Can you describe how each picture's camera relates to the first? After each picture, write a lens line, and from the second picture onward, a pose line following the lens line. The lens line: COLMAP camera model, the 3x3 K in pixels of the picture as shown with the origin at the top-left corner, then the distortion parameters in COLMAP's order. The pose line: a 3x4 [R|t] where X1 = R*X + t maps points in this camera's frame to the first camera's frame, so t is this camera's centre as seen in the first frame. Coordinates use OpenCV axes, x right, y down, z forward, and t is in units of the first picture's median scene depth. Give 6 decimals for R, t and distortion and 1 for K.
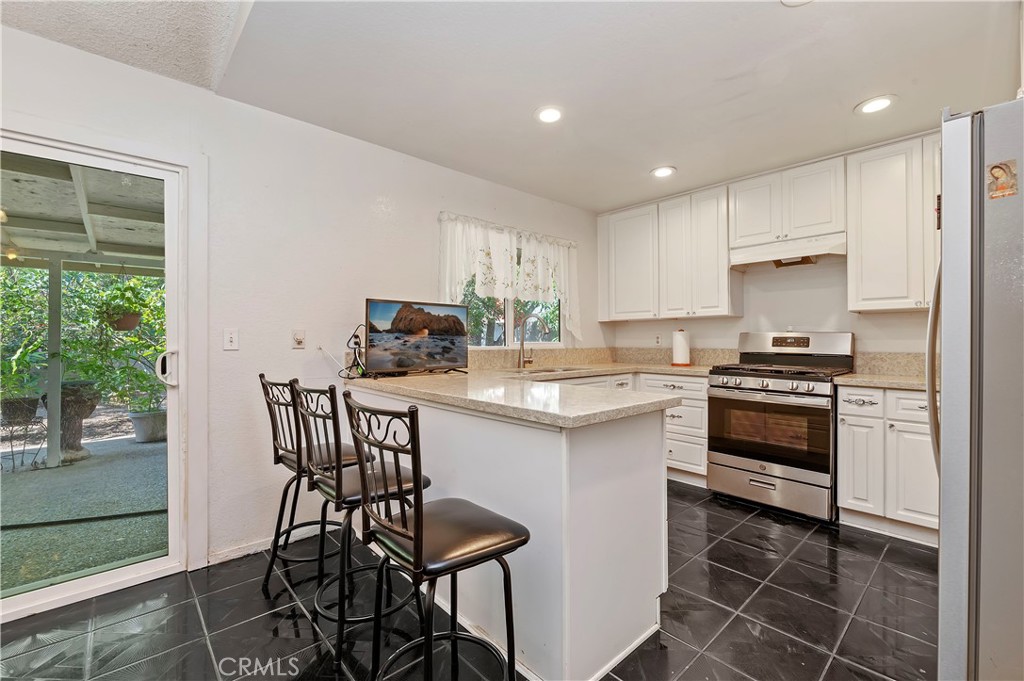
lens RADIAL K [[436.4, 0, 515.6], [0, 436.4, 336.1], [0, 0, 1]] dist [-0.009356, 0.001544]
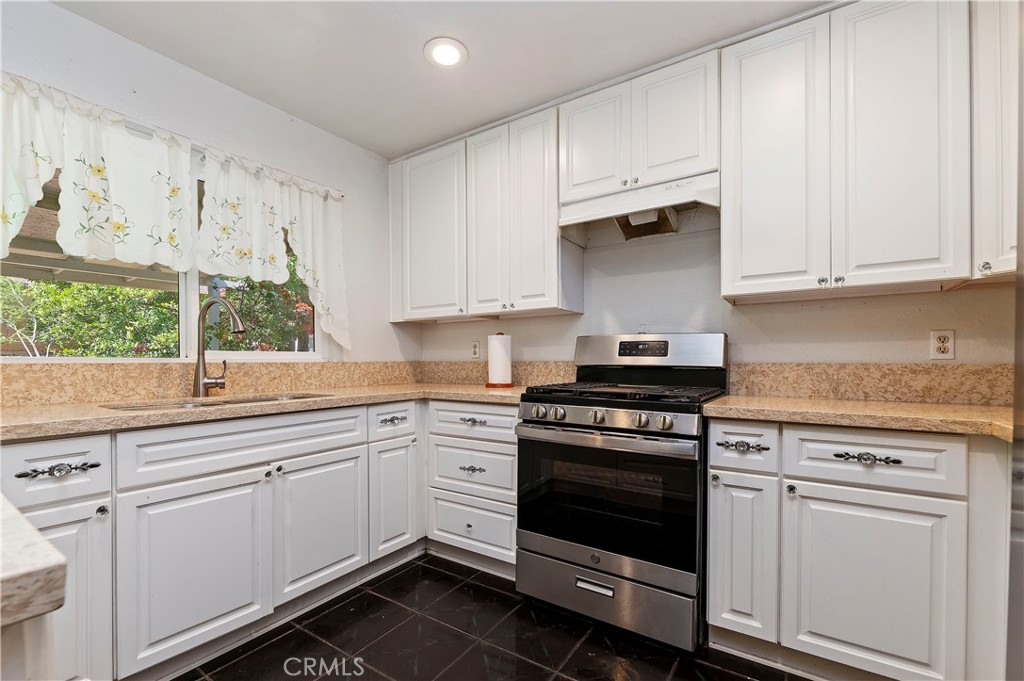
lens RADIAL K [[436.4, 0, 523.8], [0, 436.4, 362.2], [0, 0, 1]] dist [-0.009356, 0.001544]
pose [[0.968595, -0.001769, 0.248637, 0.330535], [-0.000465, 0.999960, 0.008924, 0.031864], [-0.248643, -0.008759, 0.968556, 0.458947]]
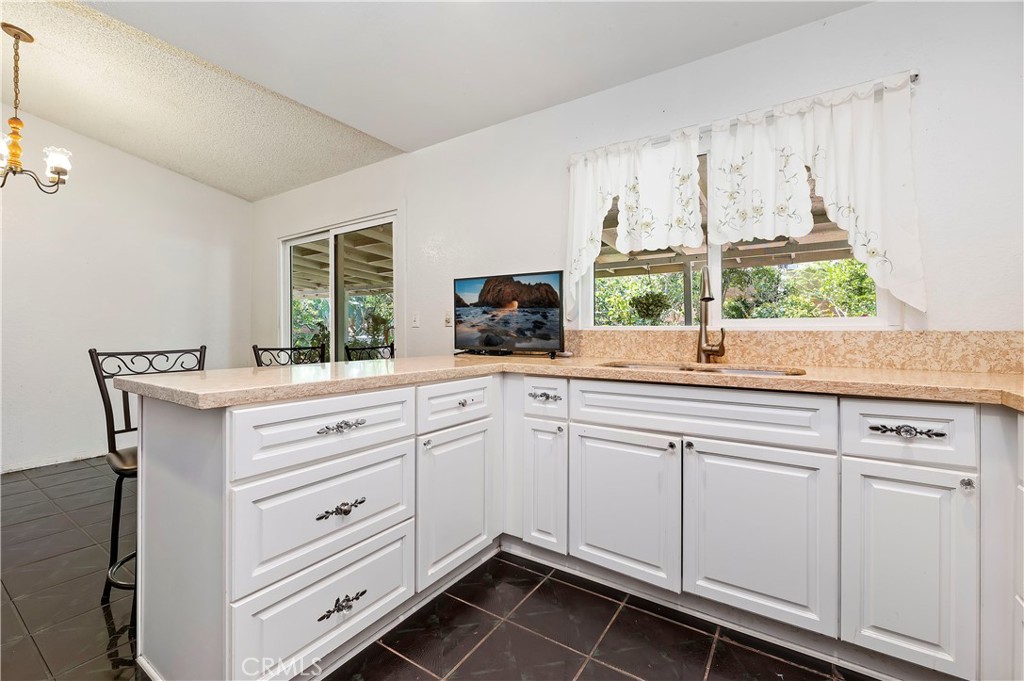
lens RADIAL K [[436.4, 0, 508.1], [0, 436.4, 328.7], [0, 0, 1]] dist [-0.009356, 0.001544]
pose [[0.237990, 0.002049, -0.971265, 0.626052], [-0.000206, 0.999998, 0.002059, 0.035189], [0.971267, -0.000290, 0.237990, 0.751391]]
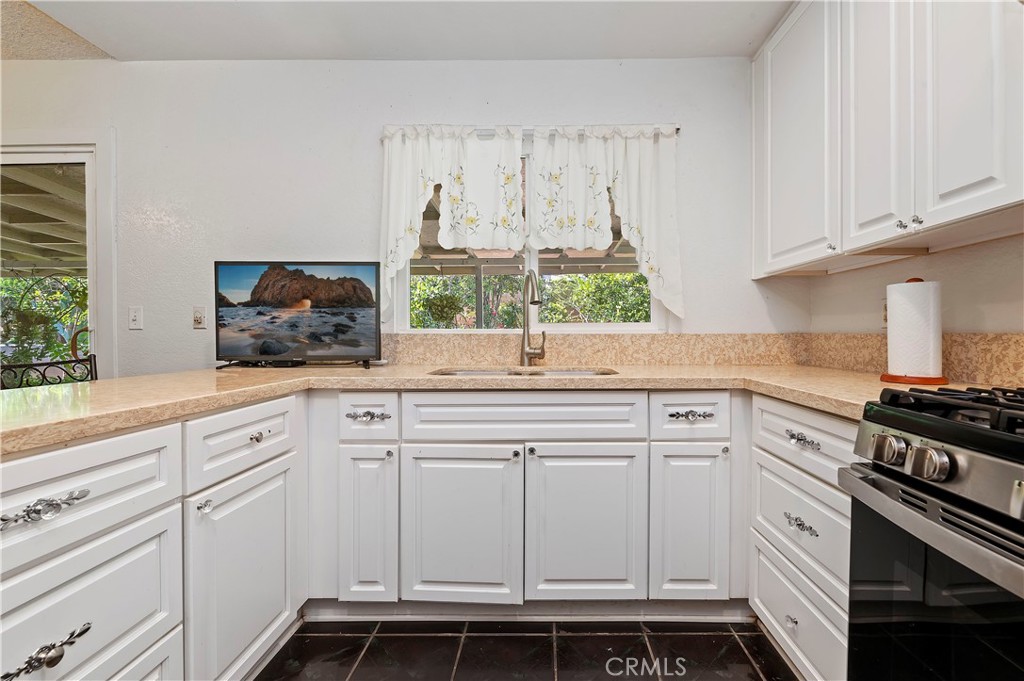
lens RADIAL K [[452.5, 0, 520.7], [0, 452.5, 339.3], [0, 0, 1]] dist [-0.001982, 0.001328]
pose [[0.734010, 0.010139, -0.679062, 0.511311], [0.002053, 0.999851, 0.017149, 0.035056], [0.679135, -0.013982, 0.733880, 0.681371]]
